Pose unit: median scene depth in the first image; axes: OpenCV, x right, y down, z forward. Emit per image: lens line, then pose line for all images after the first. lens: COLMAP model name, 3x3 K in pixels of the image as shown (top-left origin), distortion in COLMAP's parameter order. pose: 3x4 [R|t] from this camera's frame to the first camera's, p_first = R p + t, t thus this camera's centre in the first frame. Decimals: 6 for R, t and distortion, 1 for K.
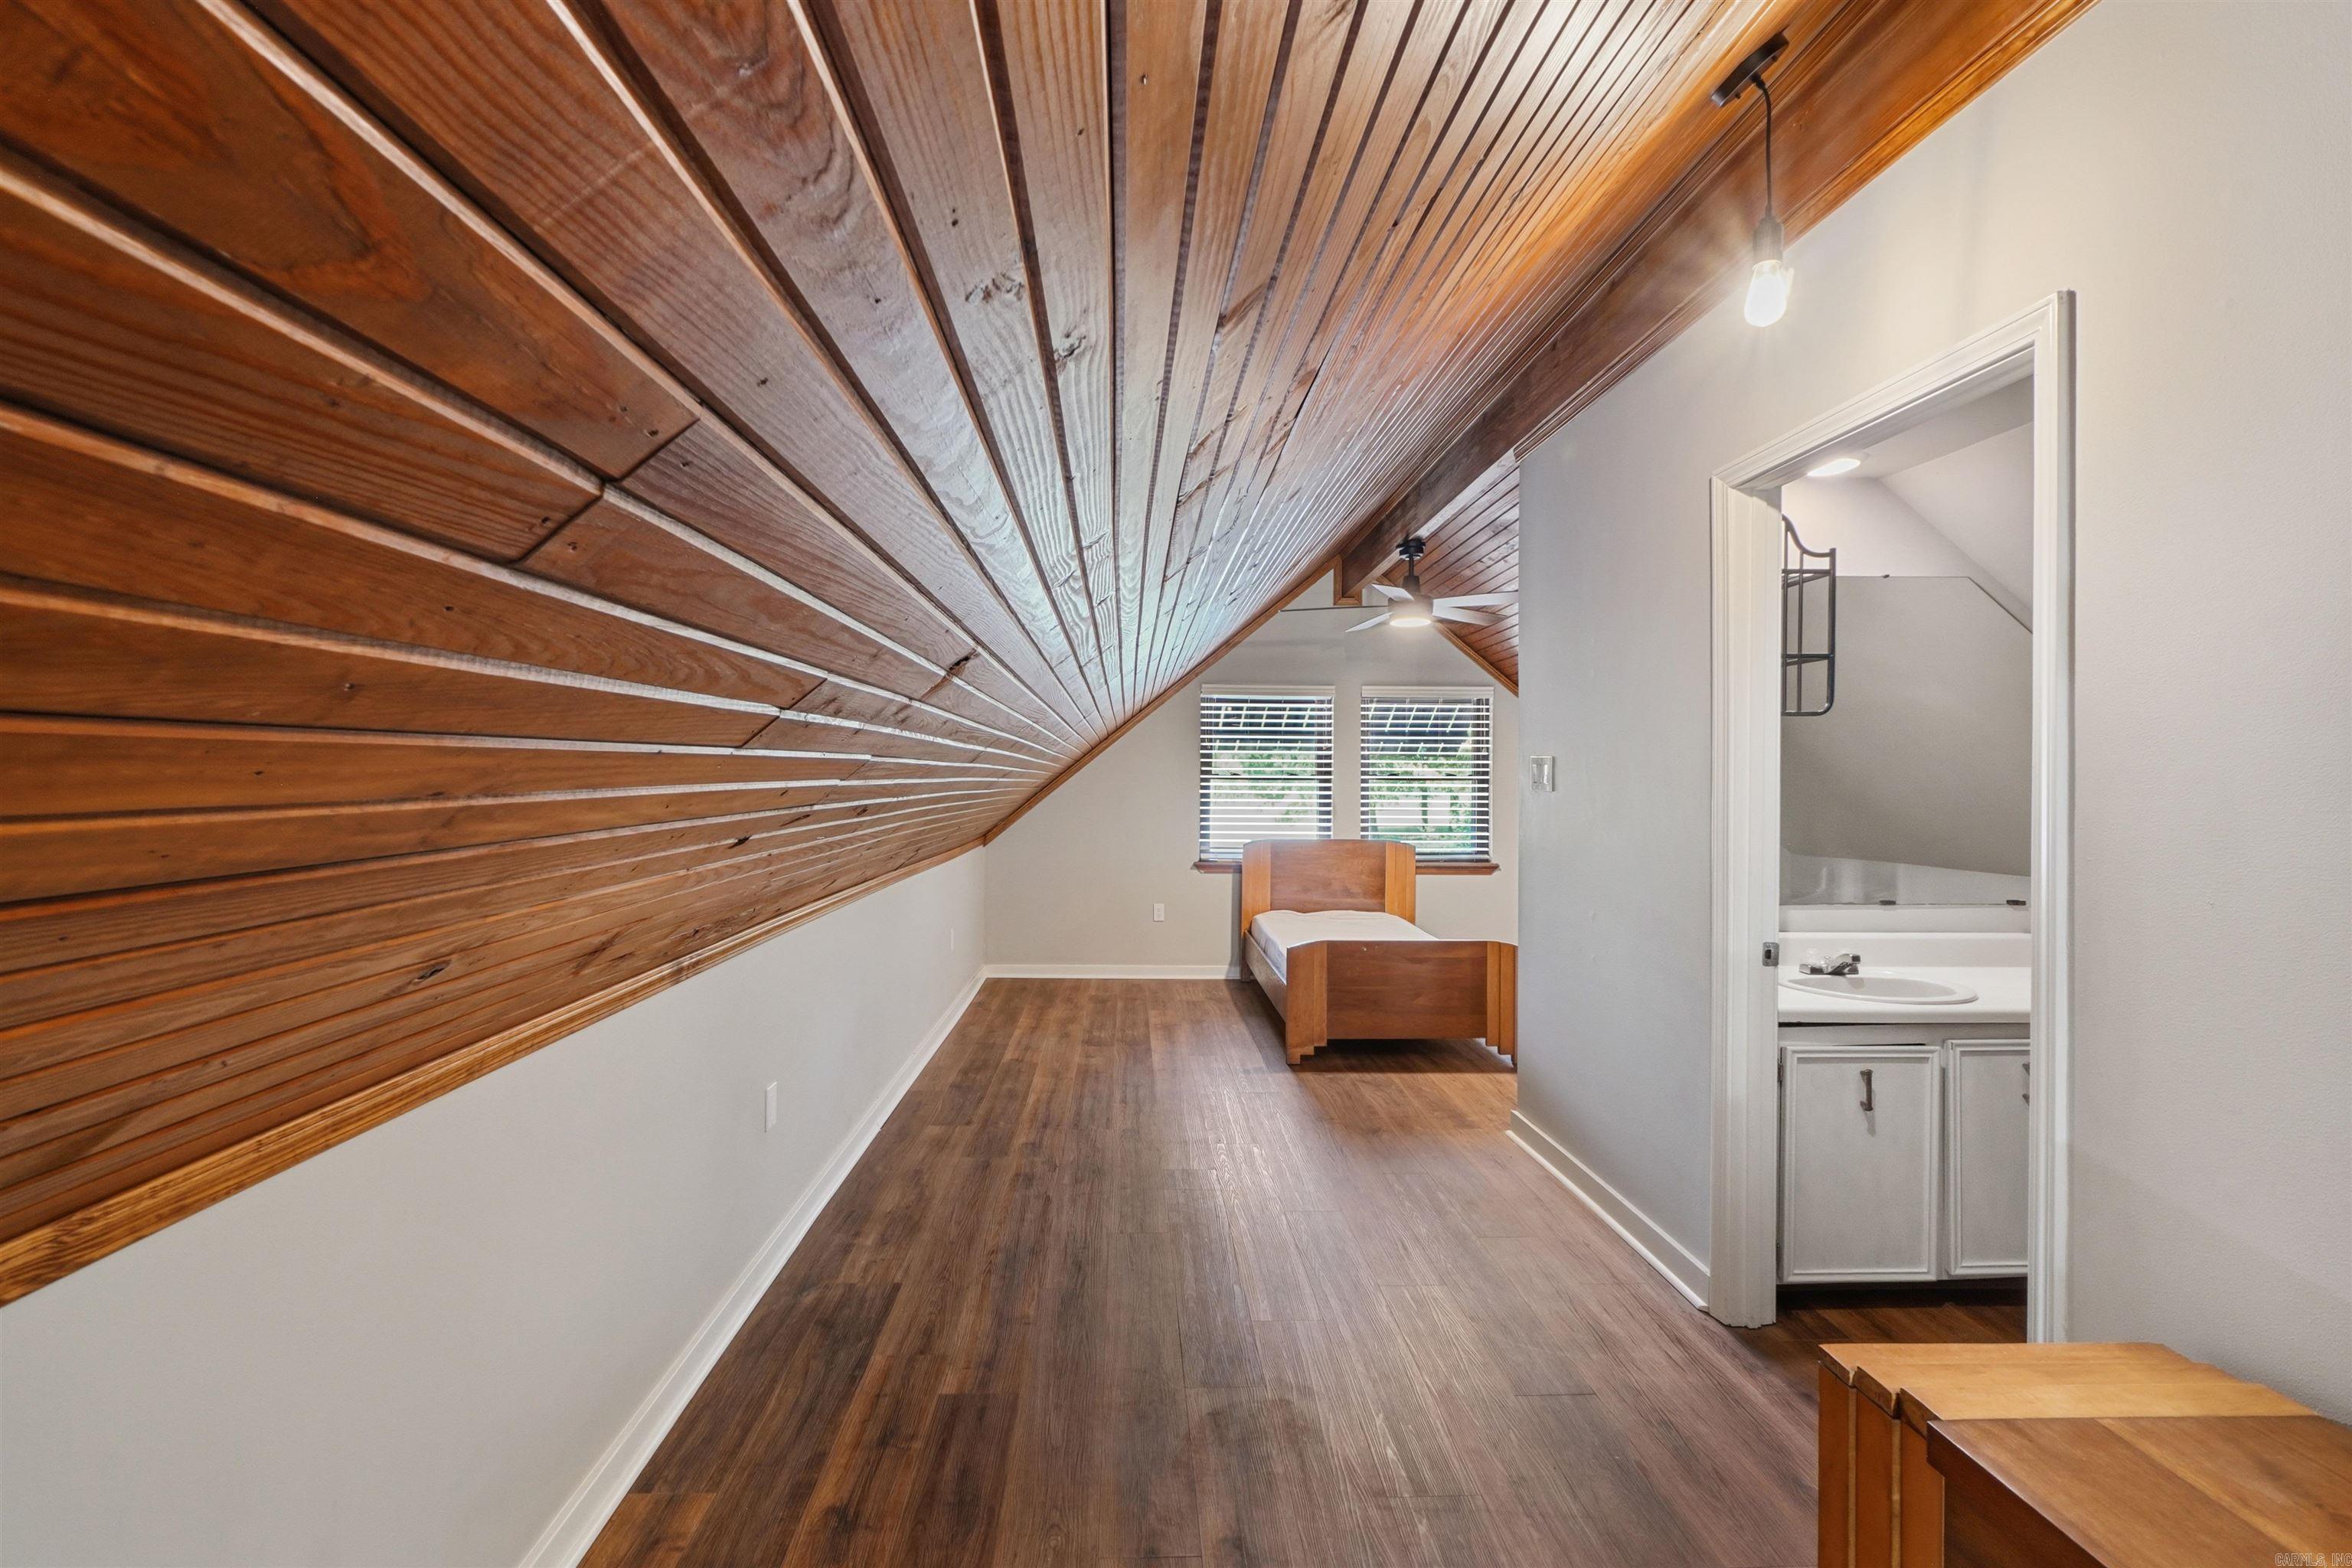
lens RADIAL K [[1039.9, 0, 1167.1], [0, 1039.9, 758.1], [0, 0, 1]] dist [-0.001506, -0.000645]
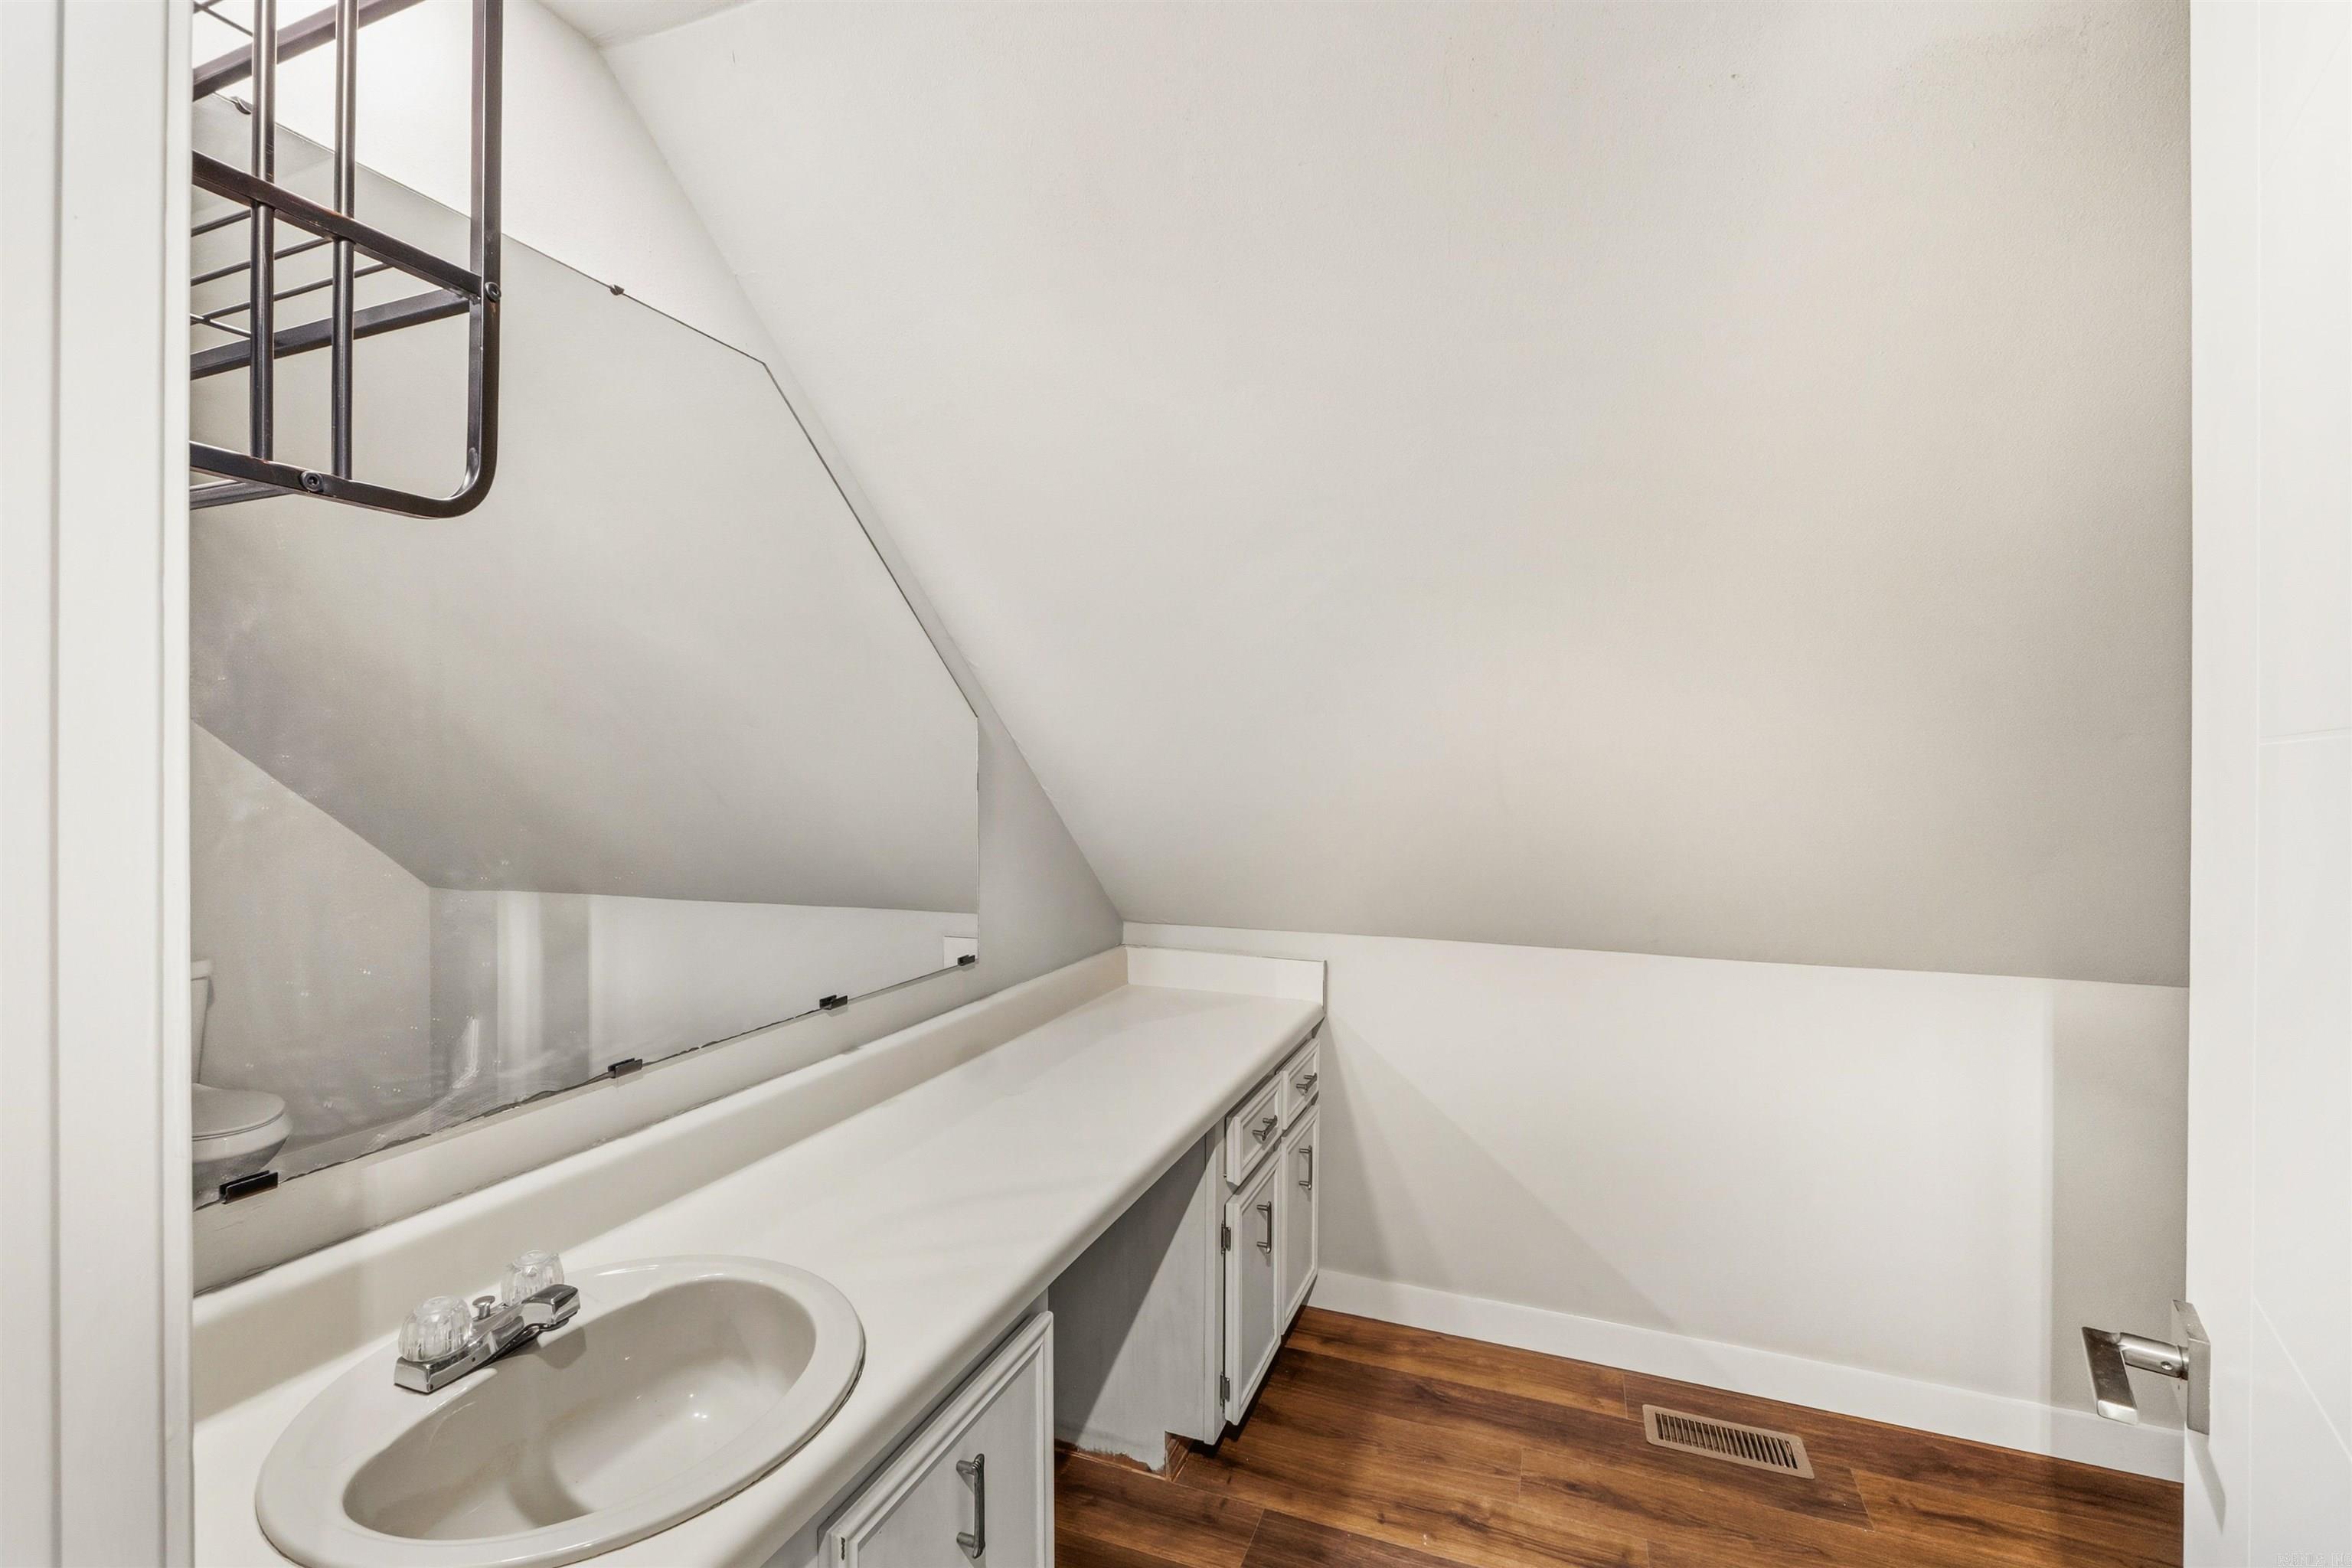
lens RADIAL K [[1039.9, 0, 1167.1], [0, 1039.9, 758.1], [0, 0, 1]] dist [-0.001506, -0.000645]
pose [[0.410662, -0.014267, 0.911676, 0.404111], [0.007743, 0.999896, 0.012159, 0.004197], [-0.911755, 0.002066, 0.410730, 0.632176]]
